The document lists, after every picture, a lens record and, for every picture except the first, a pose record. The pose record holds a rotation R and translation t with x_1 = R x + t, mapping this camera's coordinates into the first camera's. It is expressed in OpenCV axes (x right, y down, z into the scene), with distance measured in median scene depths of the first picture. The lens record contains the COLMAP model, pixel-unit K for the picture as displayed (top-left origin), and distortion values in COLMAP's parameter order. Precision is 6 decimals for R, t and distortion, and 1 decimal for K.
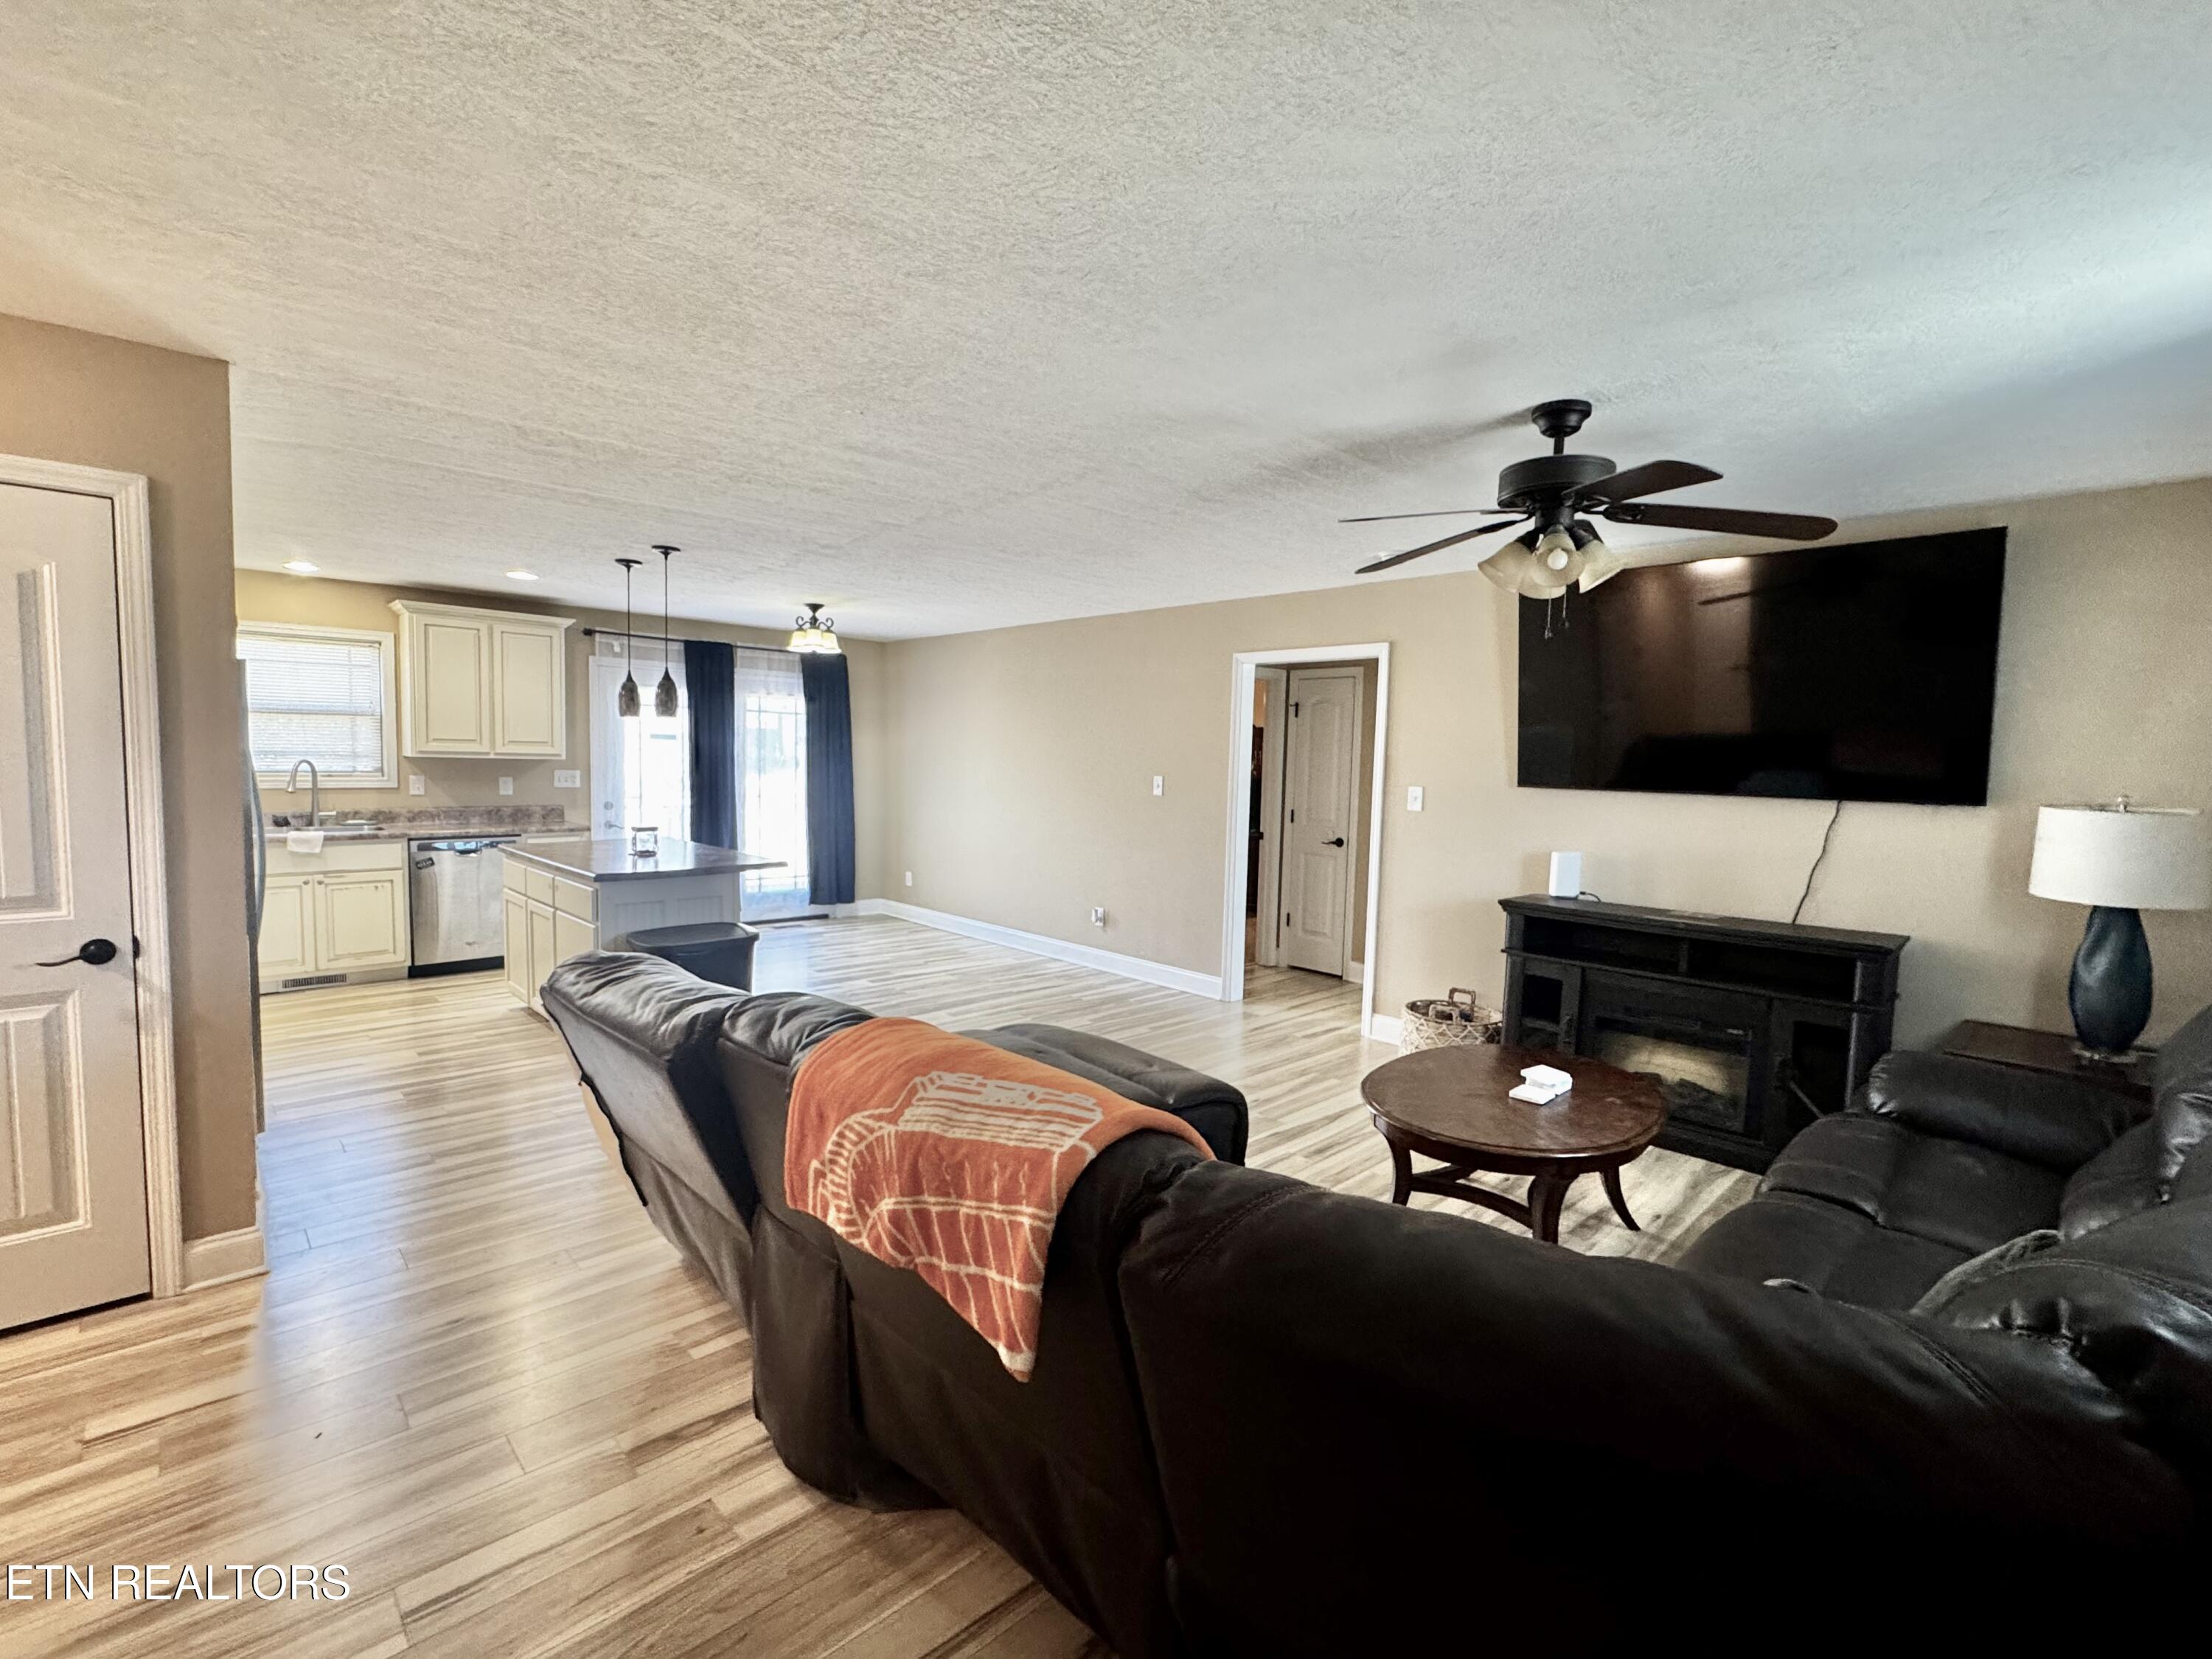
lens RADIAL K [[985.8, 0, 1105.7], [0, 985.8, 827.7], [0, 0, 1]] dist [-0.007065, 0.001816]
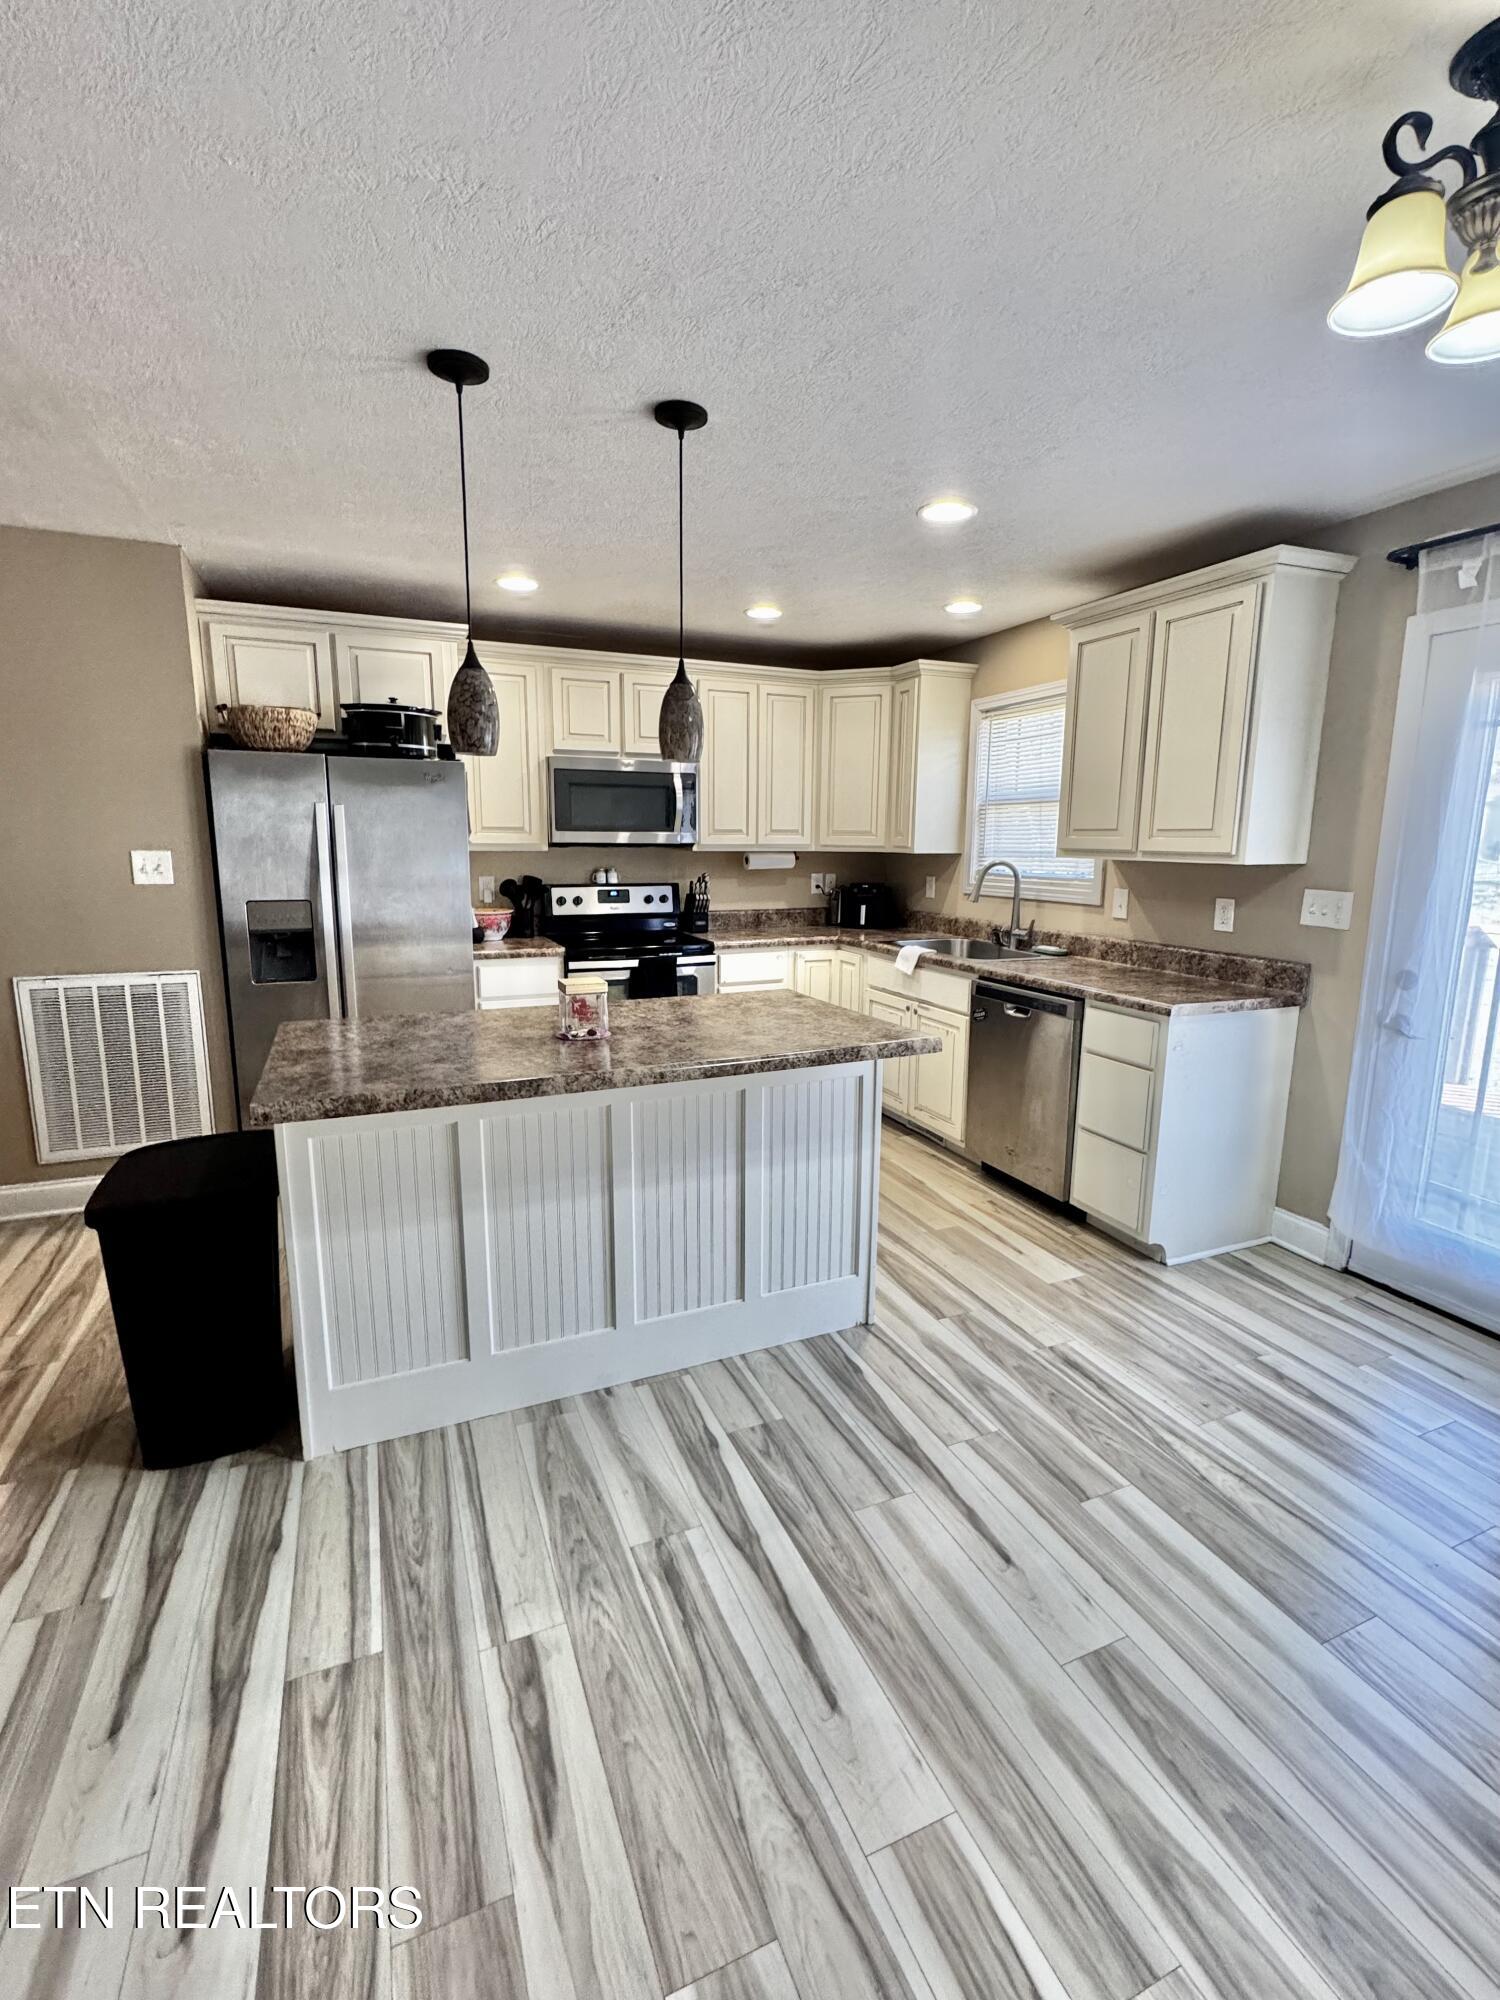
lens RADIAL K [[891.3, 0, 752.0], [0, 891.3, 997.6], [0, 0, 1]] dist [-0.007065, 0.001816]
pose [[-0.351332, 0.134479, -0.926543, -0.062188], [-0.089353, 0.980297, 0.176162, -0.064521], [0.931977, 0.144680, -0.332394, 0.984558]]
